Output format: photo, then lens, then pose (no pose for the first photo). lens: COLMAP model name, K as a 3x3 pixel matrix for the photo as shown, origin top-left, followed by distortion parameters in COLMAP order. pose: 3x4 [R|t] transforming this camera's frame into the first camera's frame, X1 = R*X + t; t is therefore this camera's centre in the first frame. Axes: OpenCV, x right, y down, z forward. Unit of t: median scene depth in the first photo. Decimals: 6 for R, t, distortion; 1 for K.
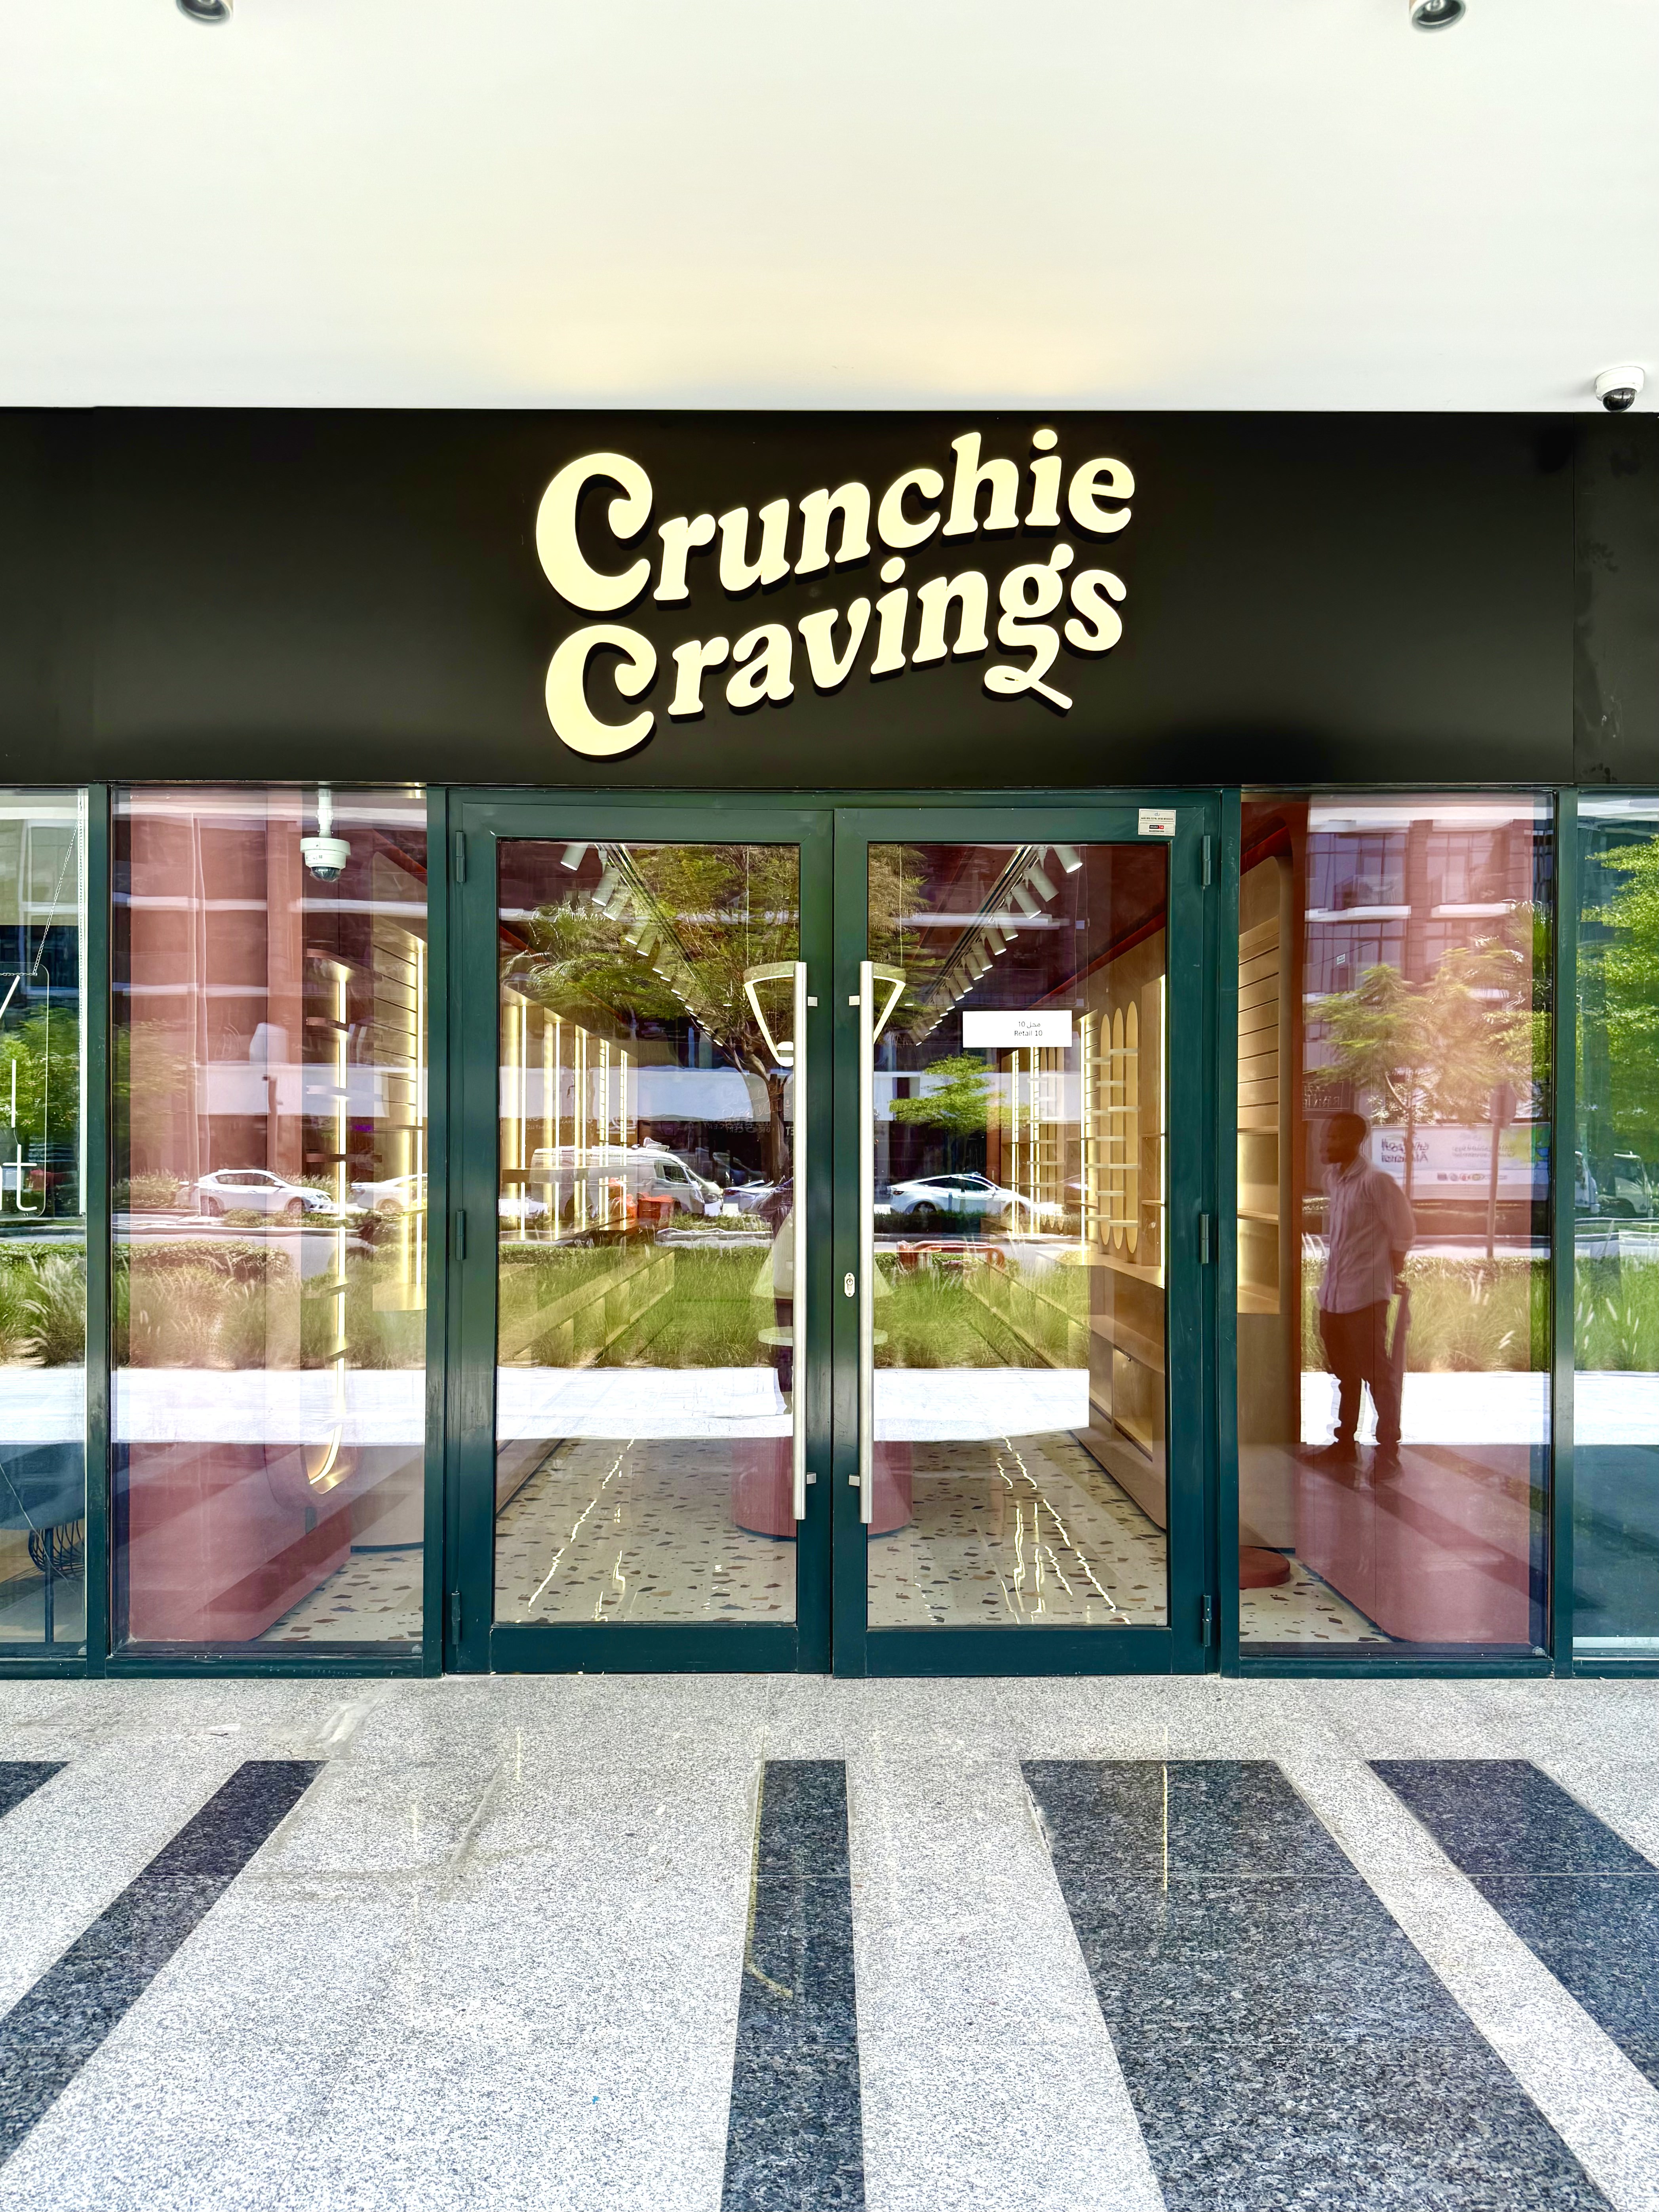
lens RADIAL K [[1589.3, 0, 832.2], [0, 1589.3, 1110.7], [0, 0, 1]] dist [-0.004978, -0.000890]
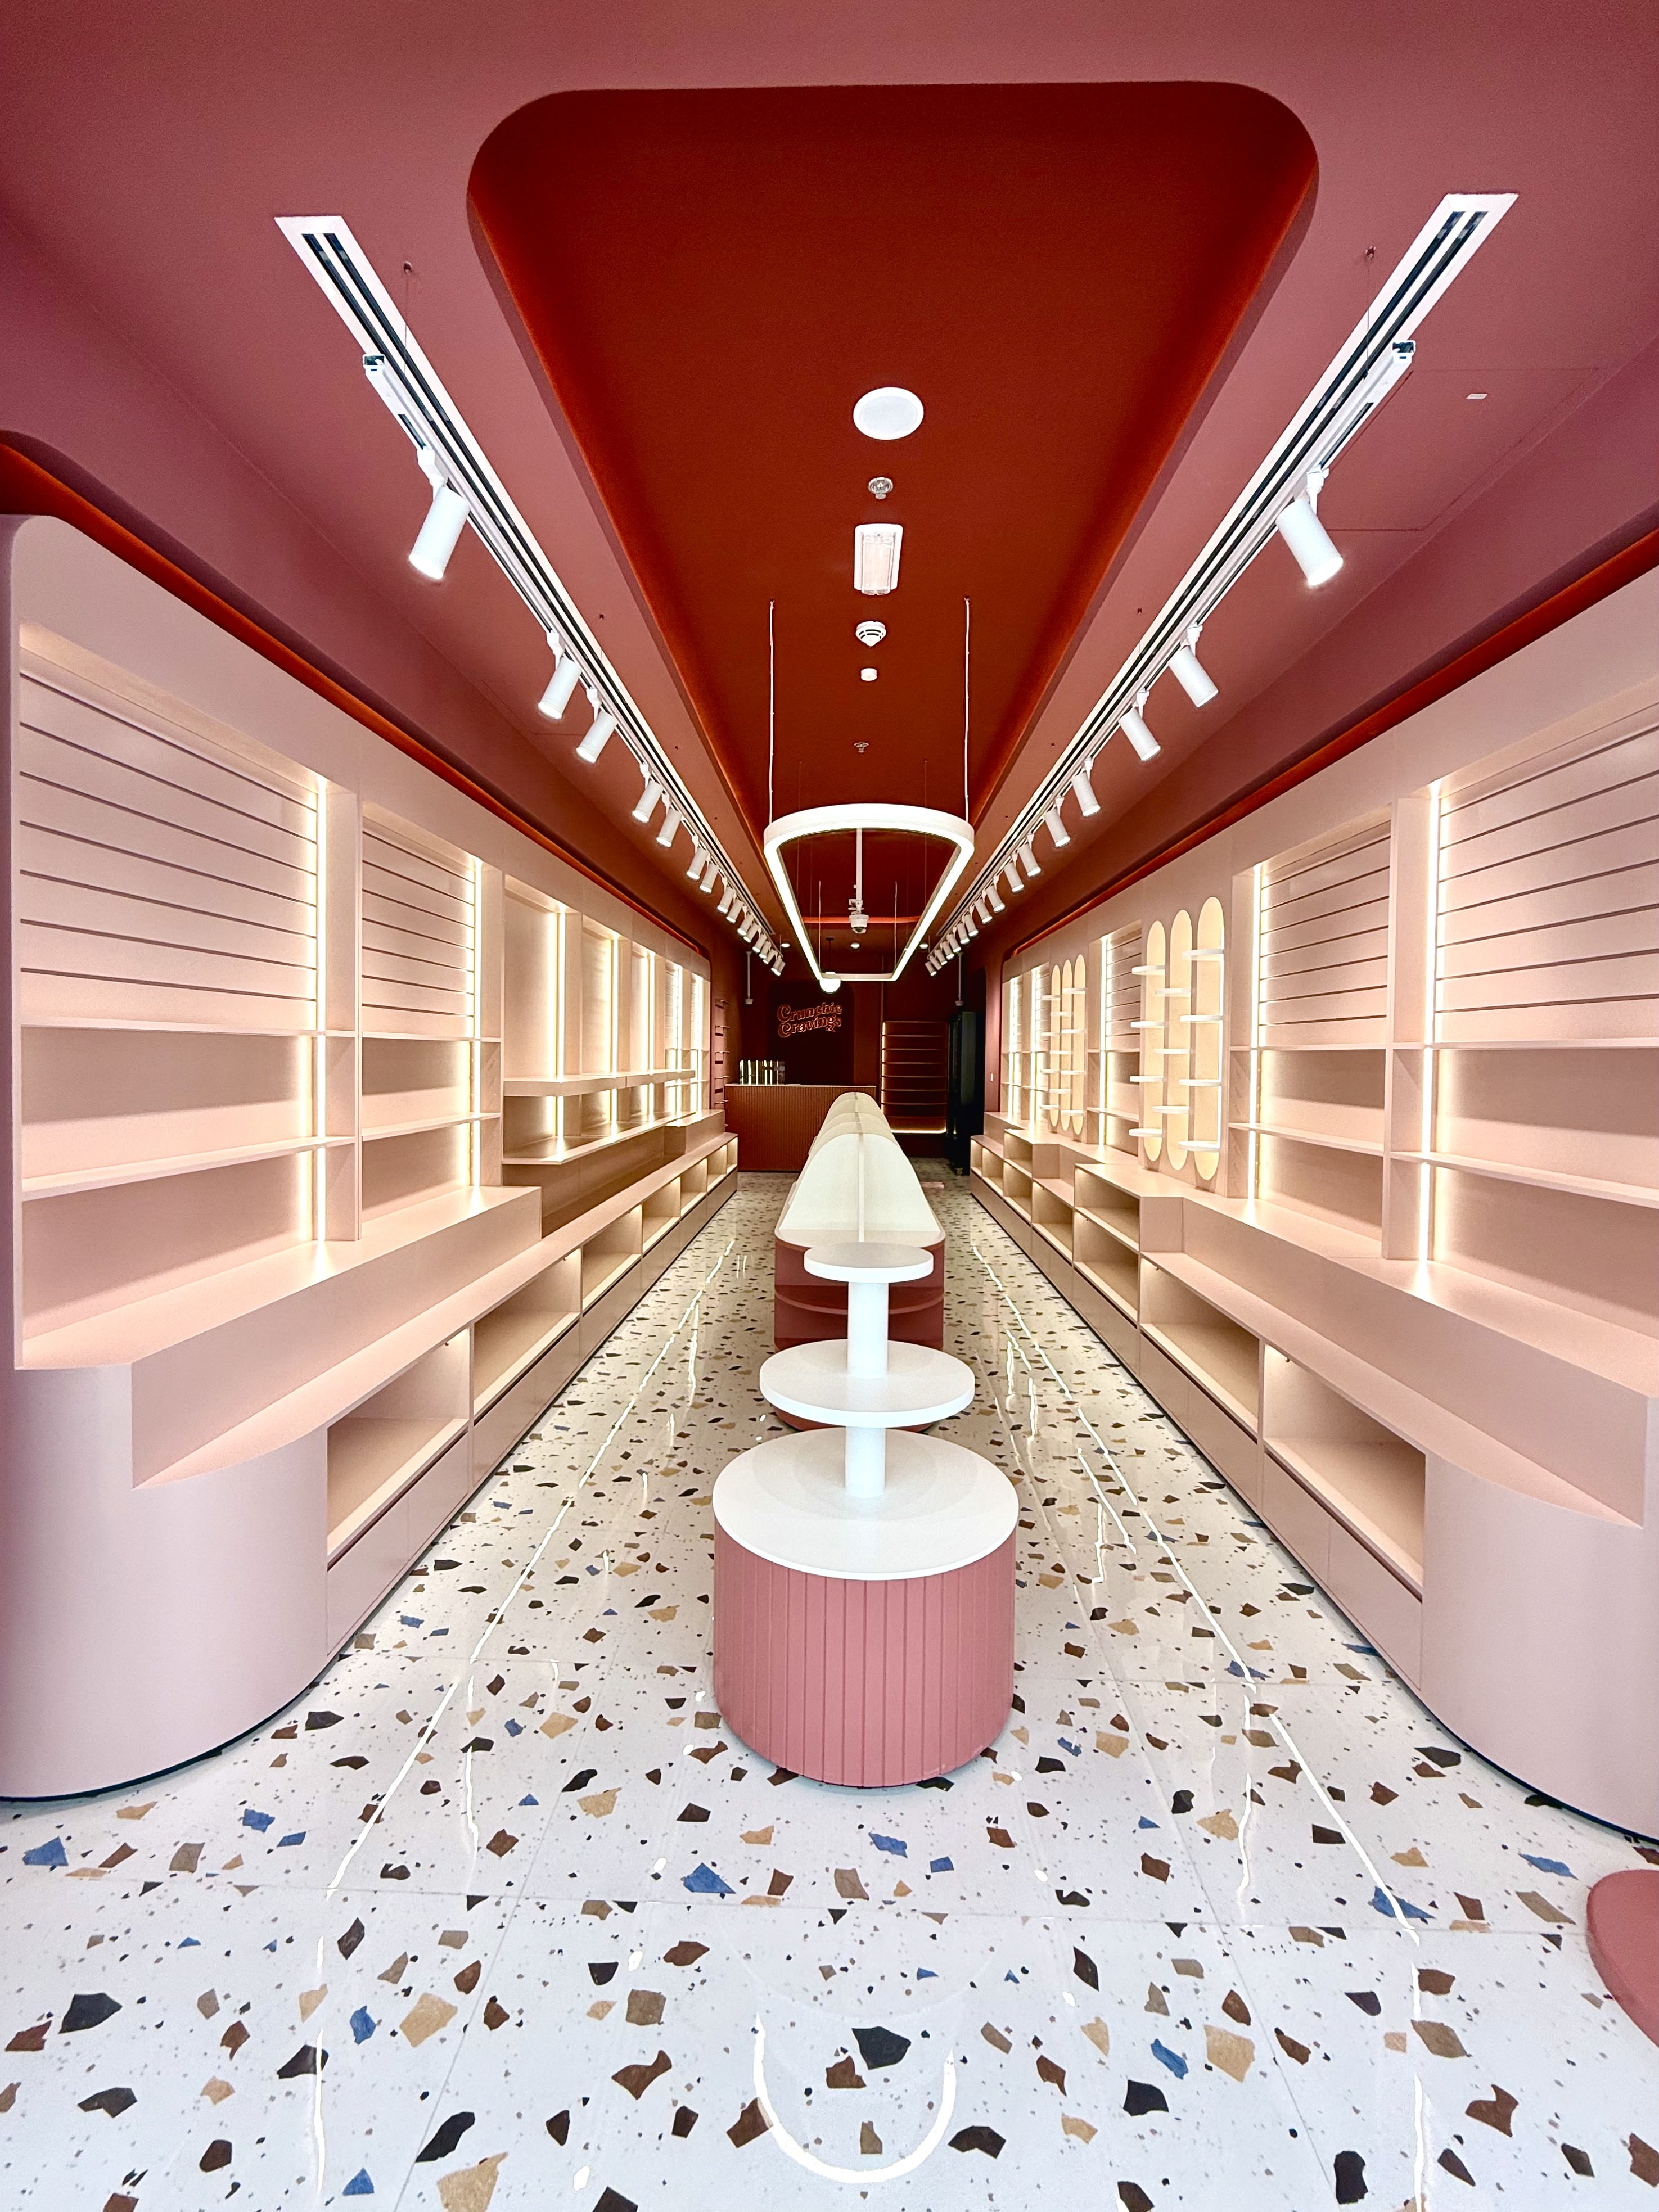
lens RADIAL K [[889.7, 0, 843.3], [0, 889.7, 1102.6], [0, 0, 1]] dist [-0.001083, -0.000043]
pose [[0.999757, 0.010383, -0.019454, -0.007717], [-0.008868, 0.997037, 0.076416, 0.008644], [0.020189, -0.076225, 0.996886, 0.540018]]
